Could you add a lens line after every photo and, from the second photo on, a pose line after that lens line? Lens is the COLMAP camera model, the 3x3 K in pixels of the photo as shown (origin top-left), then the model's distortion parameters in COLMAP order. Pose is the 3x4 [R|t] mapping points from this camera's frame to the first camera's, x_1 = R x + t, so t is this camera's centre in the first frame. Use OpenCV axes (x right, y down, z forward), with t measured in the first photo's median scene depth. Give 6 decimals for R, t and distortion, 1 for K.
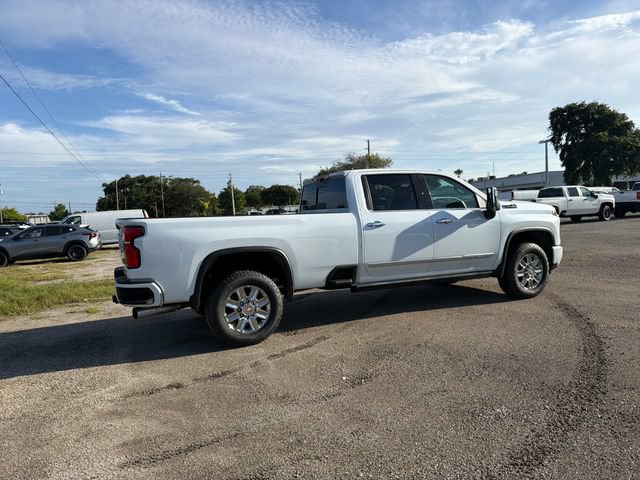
lens RADIAL K [[445.3, 0, 316.9], [0, 445.3, 260.4], [0, 0, 1]] dist [0.063428, -0.080364]
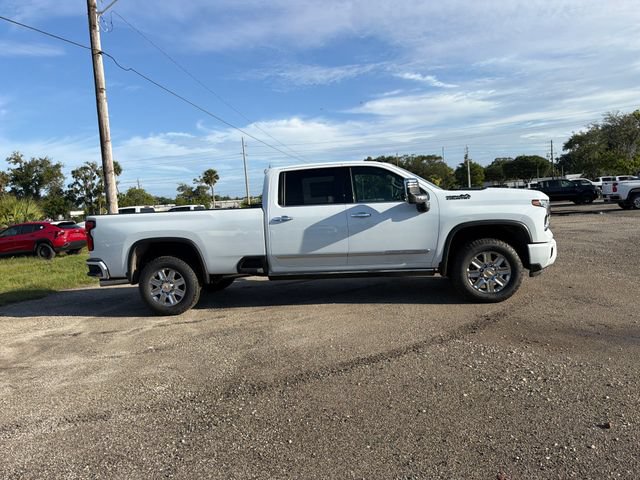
lens RADIAL K [[445.3, 0, 316.9], [0, 445.3, 260.4], [0, 0, 1]] dist [0.063428, -0.080364]
pose [[0.858472, 0.056227, -0.509769, 0.698388], [-0.029654, 0.997751, 0.060112, -0.044186], [0.512002, -0.036488, 0.858209, 0.108853]]
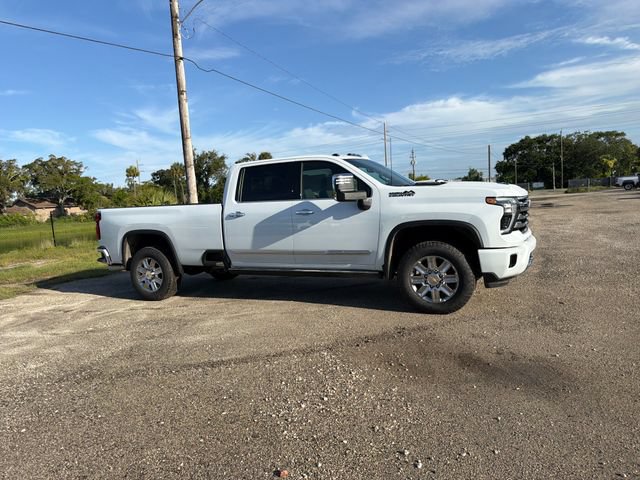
lens RADIAL K [[445.6, 0, 317.4], [0, 445.6, 255.8], [0, 0, 1]] dist [0.072994, -0.092444]
pose [[0.647315, 0.100471, -0.755572, 1.015024], [-0.045029, 0.994584, 0.093676, -0.084865], [0.760892, -0.026615, 0.648333, 0.404942]]
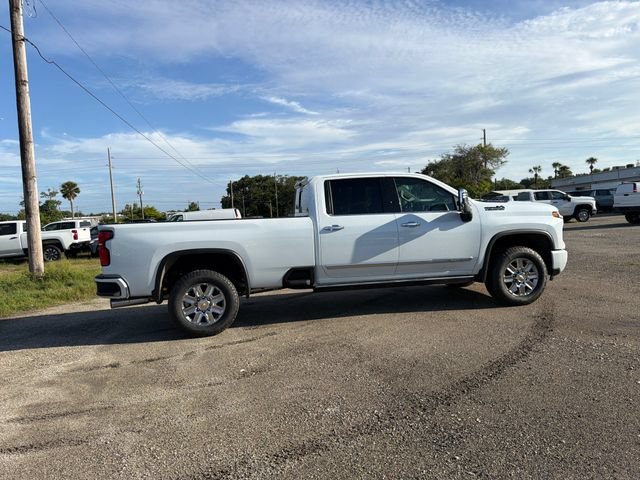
lens RADIAL K [[445.3, 0, 316.9], [0, 445.3, 260.4], [0, 0, 1]] dist [0.063428, -0.080364]
pose [[0.968302, 0.019541, -0.249015, 0.327949], [-0.017040, 0.999780, 0.012193, -0.016042], [0.249199, -0.007564, 0.968423, -0.014900]]
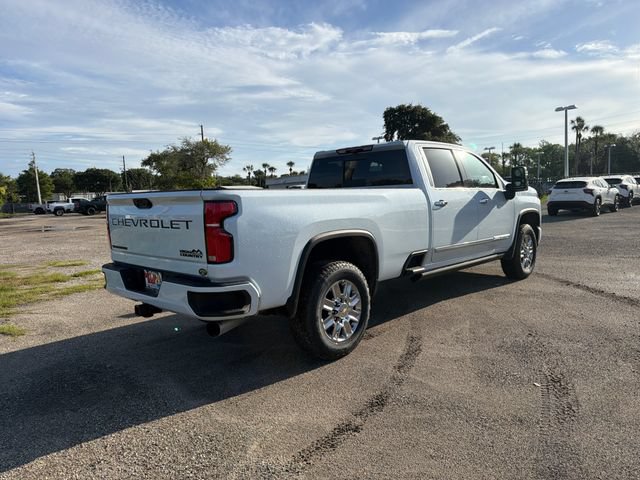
lens RADIAL K [[445.6, 0, 317.4], [0, 445.6, 255.8], [0, 0, 1]] dist [0.072994, -0.092444]
pose [[0.928583, -0.036479, 0.369327, -0.394533], [0.031730, 0.999317, 0.018926, -0.001230], [-0.369765, -0.005856, 0.929107, 0.241984]]
